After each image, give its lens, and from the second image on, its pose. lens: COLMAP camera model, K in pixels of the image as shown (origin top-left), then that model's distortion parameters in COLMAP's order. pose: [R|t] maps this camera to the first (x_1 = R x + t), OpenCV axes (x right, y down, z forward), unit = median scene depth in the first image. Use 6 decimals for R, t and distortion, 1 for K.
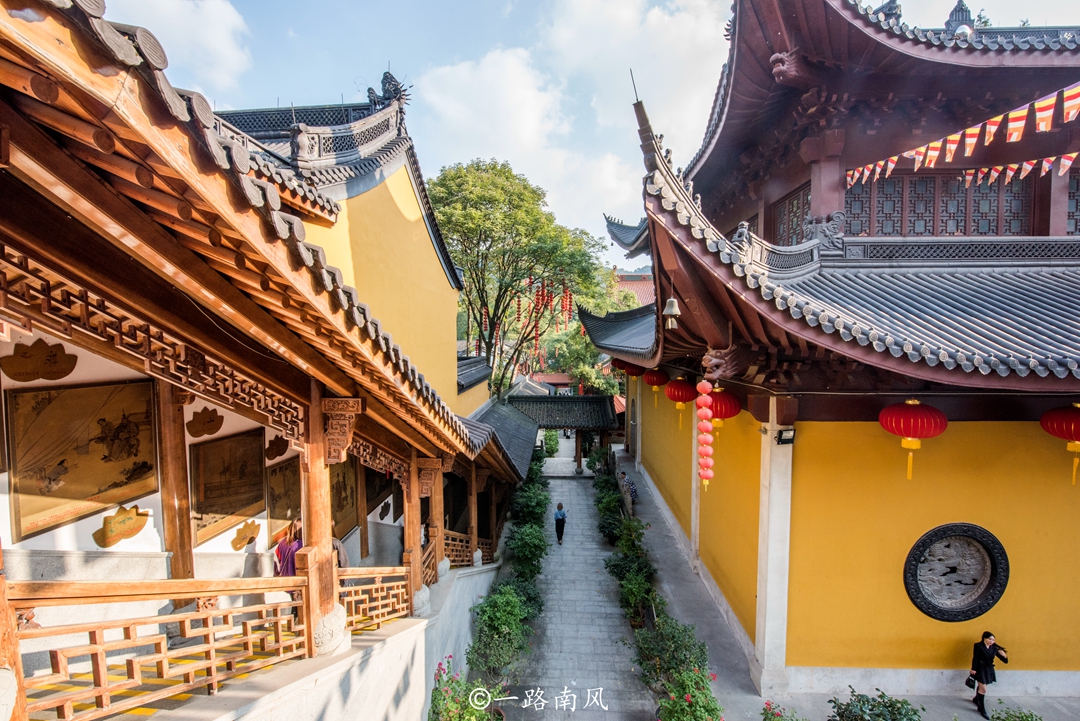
lens RADIAL K [[435.5, 0, 534.6], [0, 435.5, 363.3], [0, 0, 1]] dist [-0.012797, -0.000182]
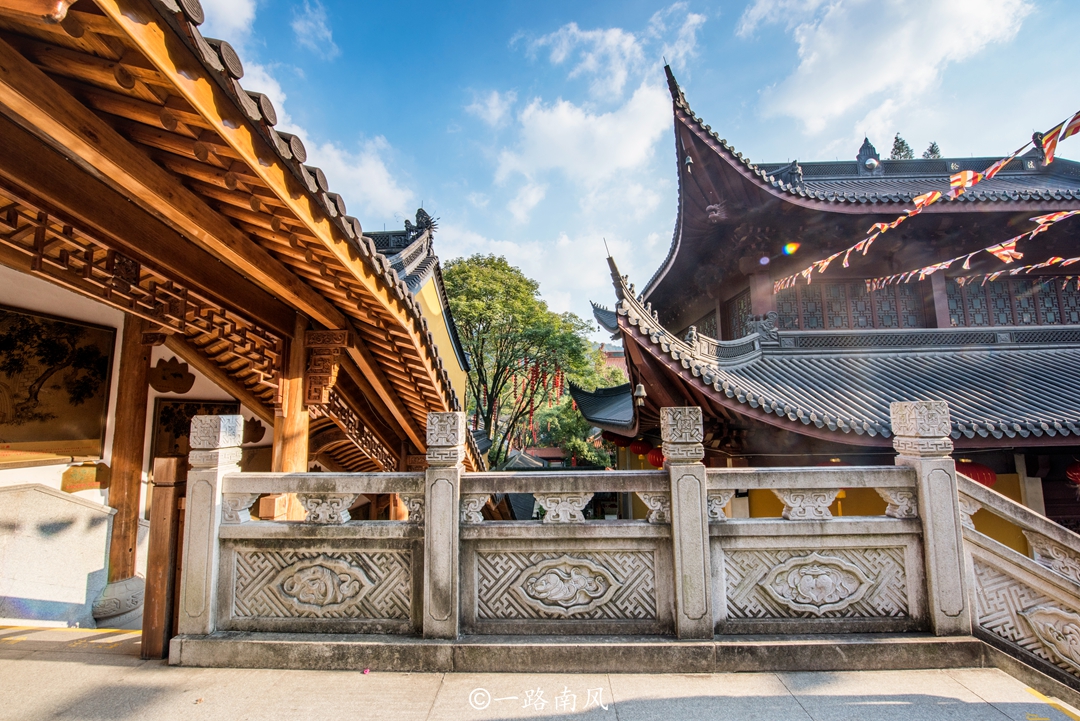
lens RADIAL K [[435.5, 0, 534.6], [0, 435.5, 363.3], [0, 0, 1]] dist [-0.012797, -0.000182]
pose [[0.999718, -0.007883, 0.022385, -0.019462], [0.011566, 0.985462, -0.169499, 0.006540], [-0.020724, 0.169711, 0.985276, -0.136982]]
